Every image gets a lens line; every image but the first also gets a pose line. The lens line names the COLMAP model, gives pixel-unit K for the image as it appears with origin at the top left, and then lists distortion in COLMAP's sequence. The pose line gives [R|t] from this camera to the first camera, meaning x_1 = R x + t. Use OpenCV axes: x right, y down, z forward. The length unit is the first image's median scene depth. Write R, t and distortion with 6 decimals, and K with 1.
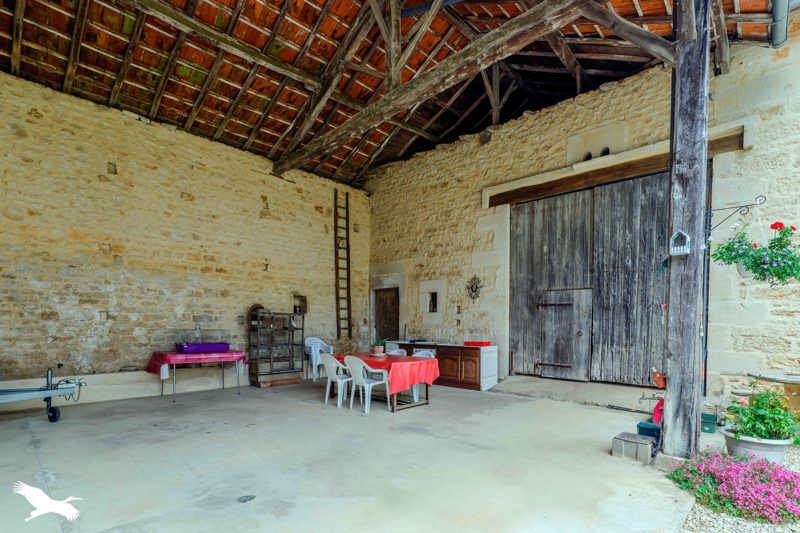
lens RADIAL K [[390.2, 0, 396.5], [0, 390.2, 336.5], [0, 0, 1]] dist [0.015576, -0.000176]
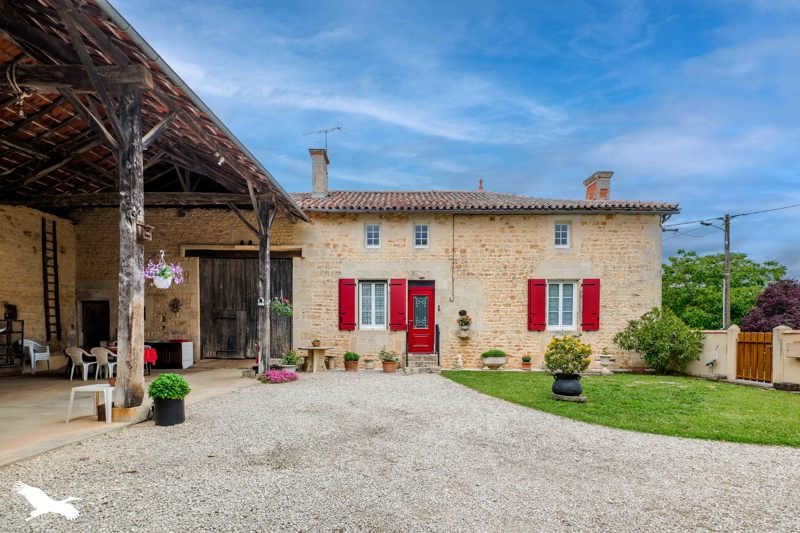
lens RADIAL K [[390.2, 0, 396.5], [0, 390.2, 336.5], [0, 0, 1]] dist [0.015576, -0.000176]
pose [[0.734593, -0.012788, 0.678388, -0.218460], [0.020952, 0.999773, -0.003841, 0.024078], [-0.678185, 0.017035, 0.734694, -0.753439]]
